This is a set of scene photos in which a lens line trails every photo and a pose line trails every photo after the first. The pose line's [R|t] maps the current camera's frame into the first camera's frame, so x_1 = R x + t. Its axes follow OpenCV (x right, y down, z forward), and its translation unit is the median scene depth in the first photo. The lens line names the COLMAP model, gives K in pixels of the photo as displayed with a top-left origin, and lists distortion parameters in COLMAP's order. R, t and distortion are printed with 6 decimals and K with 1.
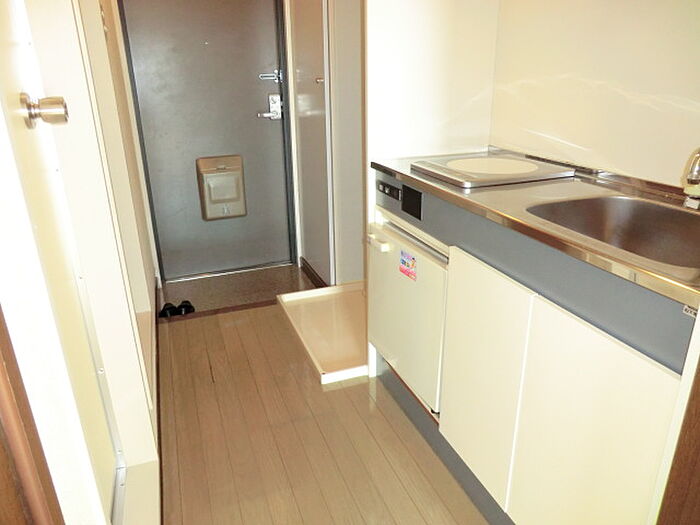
lens RADIAL K [[504.8, 0, 344.0], [0, 504.8, 262.8], [0, 0, 1]] dist [-0.049734, 0.012786]
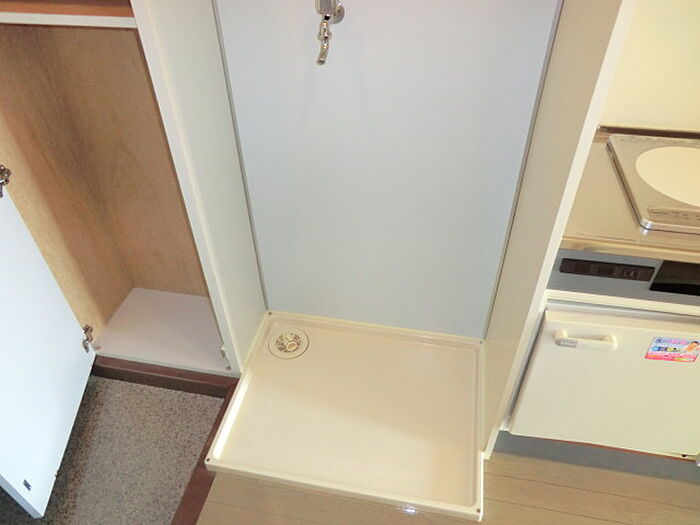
lens RADIAL K [[504.8, 0, 353.1], [0, 504.8, 263.4], [0, 0, 1]] dist [-0.049734, 0.012786]
pose [[0.504845, -0.548763, 0.666327, -0.258696], [0.302093, 0.835422, 0.459141, -0.284617], [-0.808623, -0.030503, 0.587536, 0.472550]]
